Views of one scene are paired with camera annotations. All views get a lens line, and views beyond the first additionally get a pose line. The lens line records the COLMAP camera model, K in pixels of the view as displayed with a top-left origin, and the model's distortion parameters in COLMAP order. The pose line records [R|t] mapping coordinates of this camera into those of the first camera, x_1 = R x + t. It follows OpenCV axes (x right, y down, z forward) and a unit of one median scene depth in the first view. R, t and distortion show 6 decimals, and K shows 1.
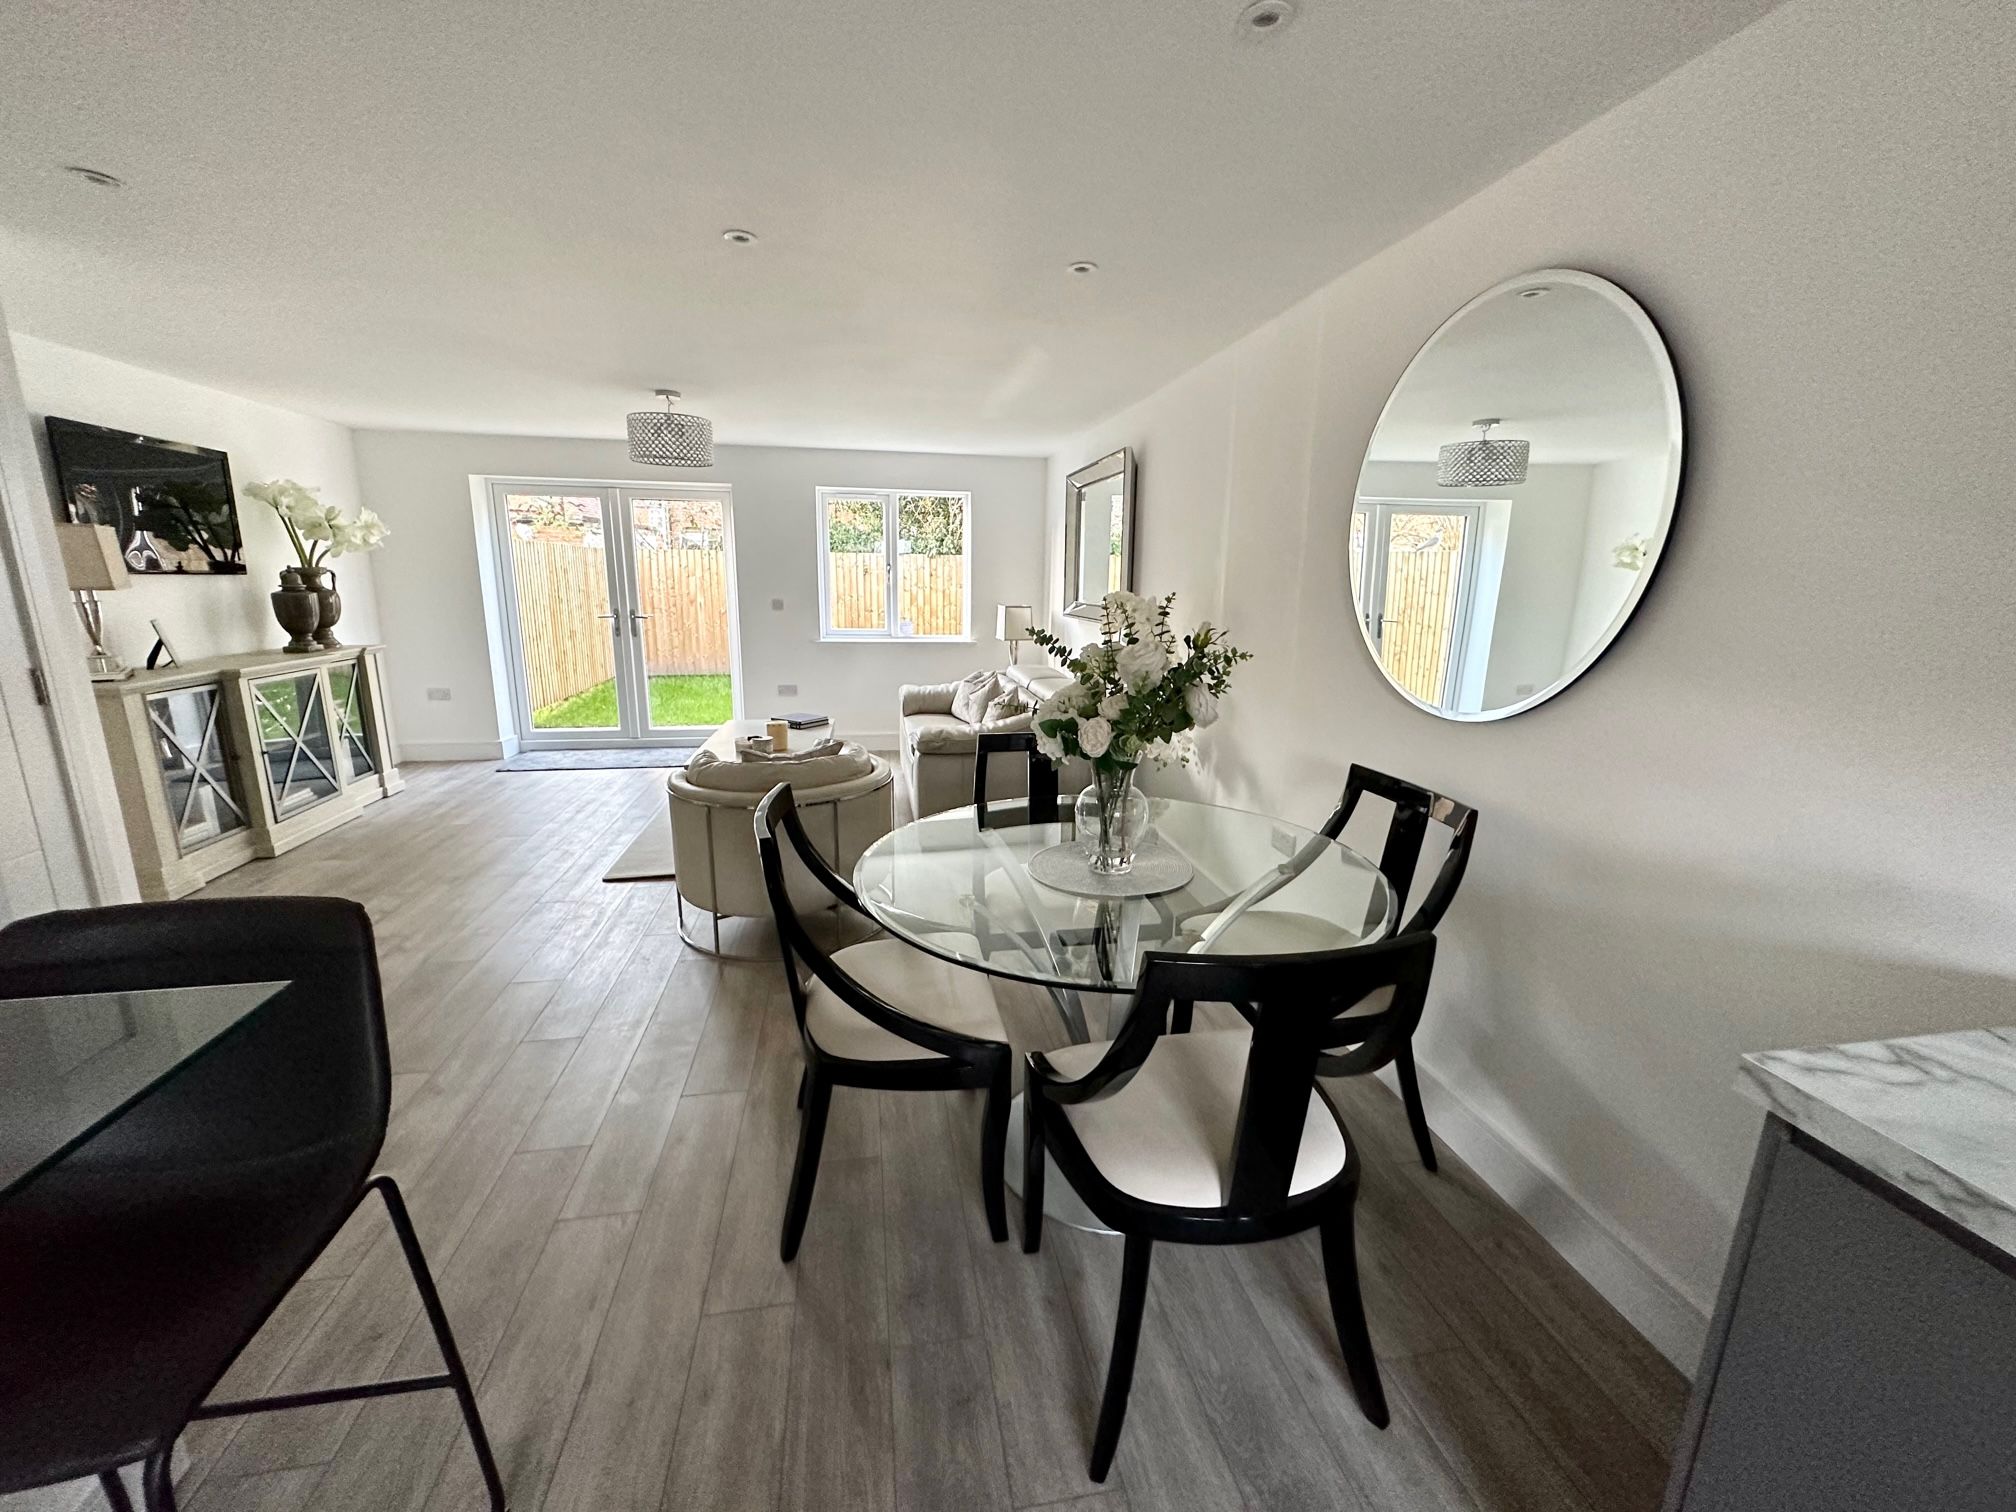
lens RADIAL K [[807.6, 0, 1005.1], [0, 807.6, 754.2], [0, 0, 1]] dist [0.000677, -0.000672]
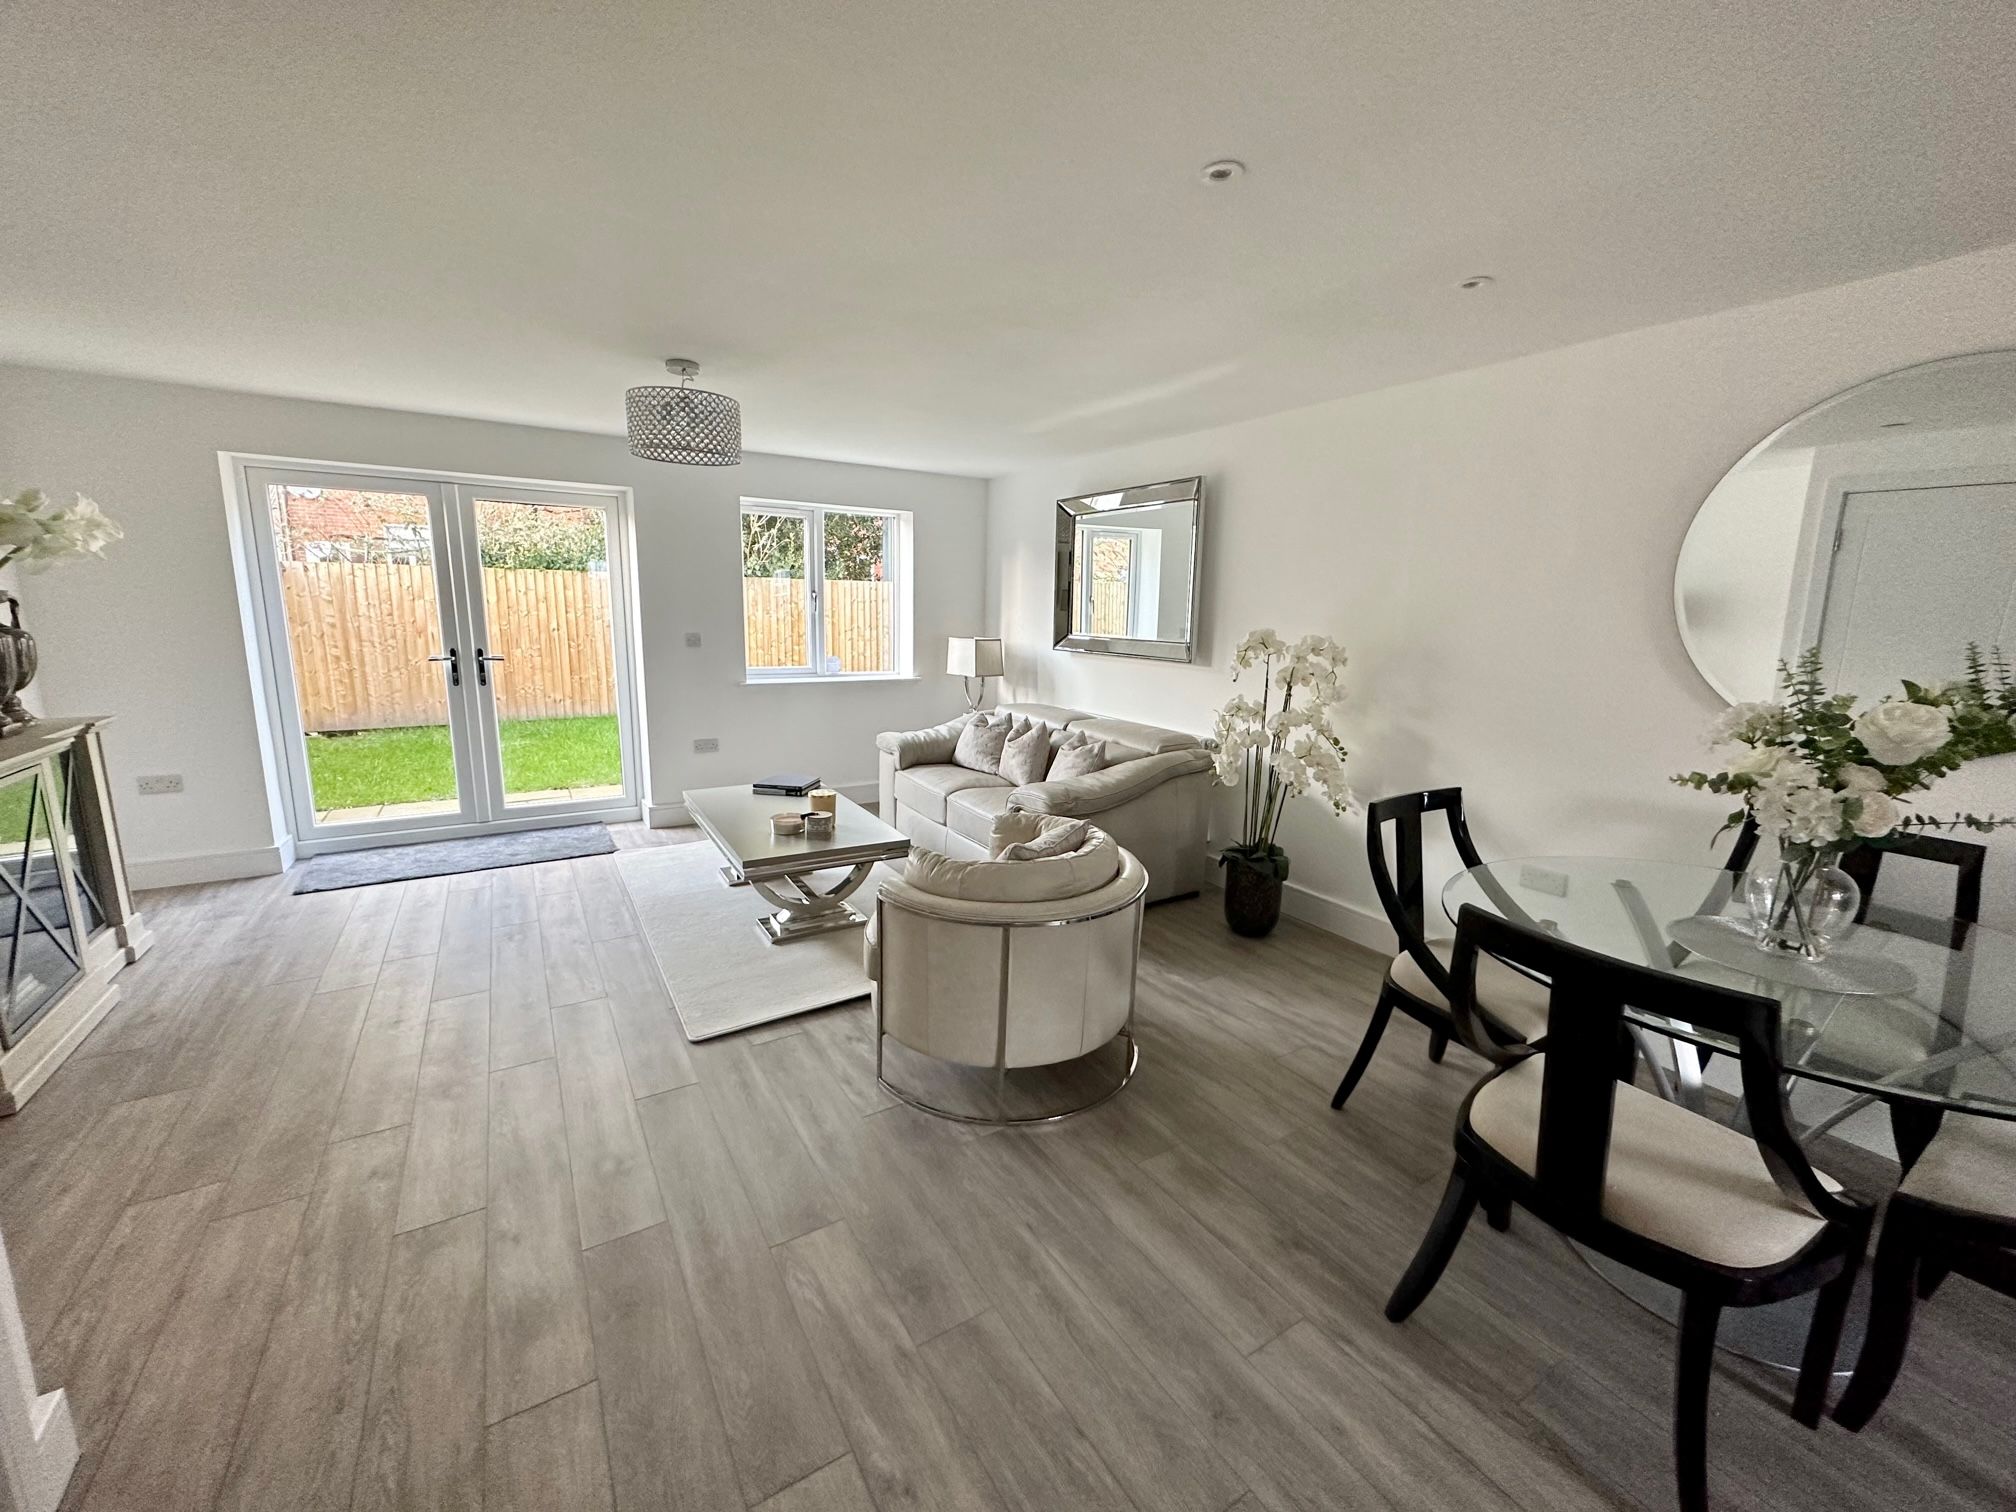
lens RADIAL K [[807.6, 0, 1006.7], [0, 807.6, 750.1], [0, 0, 1]] dist [0.000677, -0.000672]
pose [[0.926098, -0.062230, 0.372116, -0.313699], [0.073981, 0.997108, -0.017369, -0.040794], [-0.369959, 0.043615, 0.928024, 0.152623]]
